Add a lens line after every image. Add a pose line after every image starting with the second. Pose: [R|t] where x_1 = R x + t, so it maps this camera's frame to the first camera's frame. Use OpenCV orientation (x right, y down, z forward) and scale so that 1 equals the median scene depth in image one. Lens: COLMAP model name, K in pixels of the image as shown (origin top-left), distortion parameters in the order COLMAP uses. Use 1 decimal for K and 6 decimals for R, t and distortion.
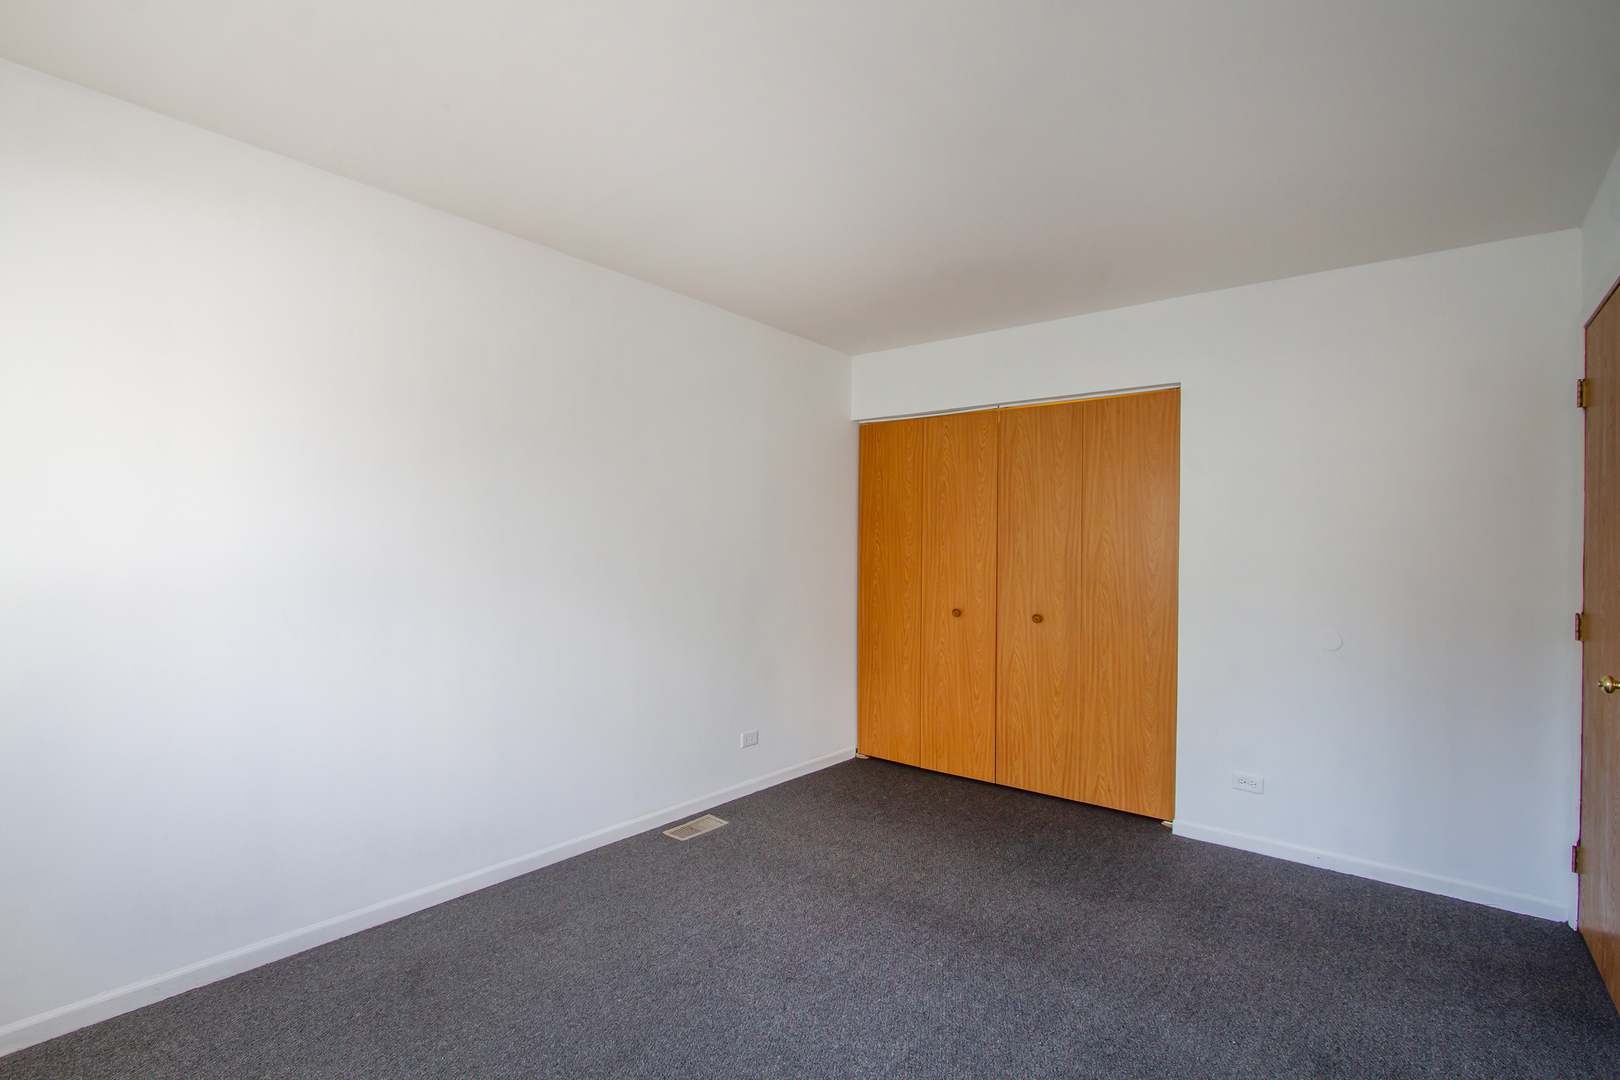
lens RADIAL K [[749.9, 0, 809.0], [0, 749.9, 540.5], [0, 0, 1]] dist [-0.021186, 0.000043]
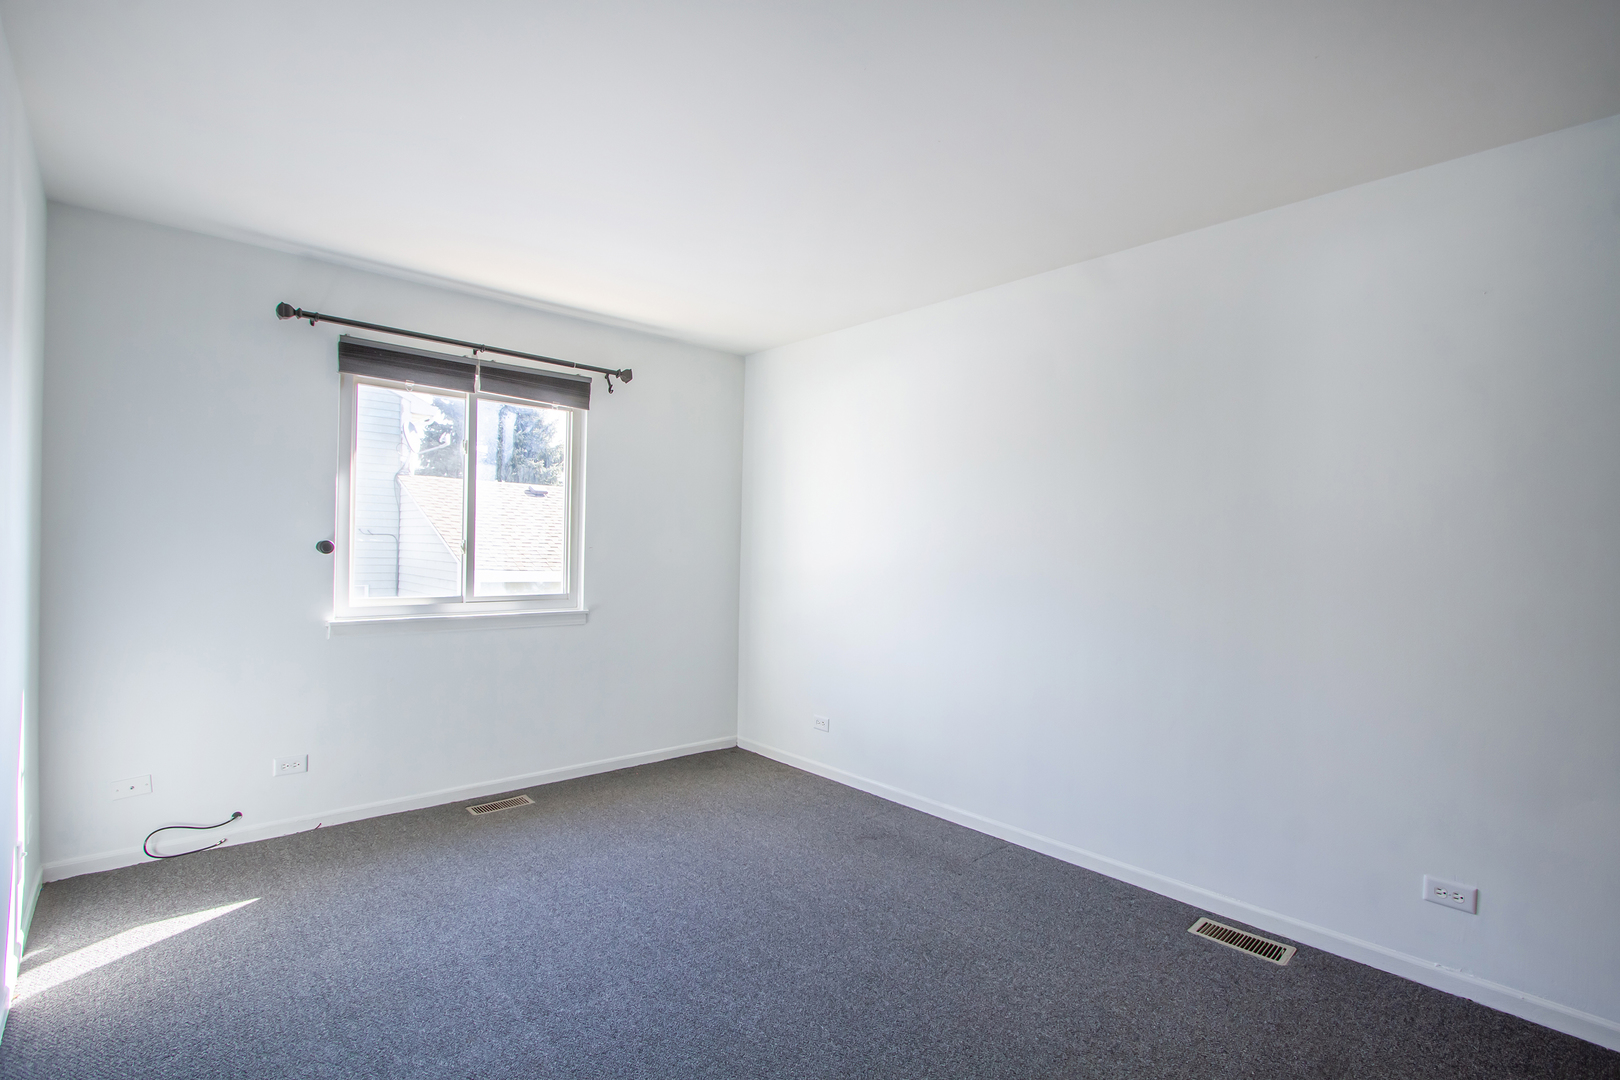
lens RADIAL K [[749.9, 0, 809.2], [0, 749.9, 543.5], [0, 0, 1]] dist [-0.021186, 0.000043]
pose [[-0.151518, -0.011837, -0.988384, 0.804737], [-0.006861, 0.999917, -0.010923, 0.001647], [0.988431, 0.005126, -0.151586, 0.856591]]
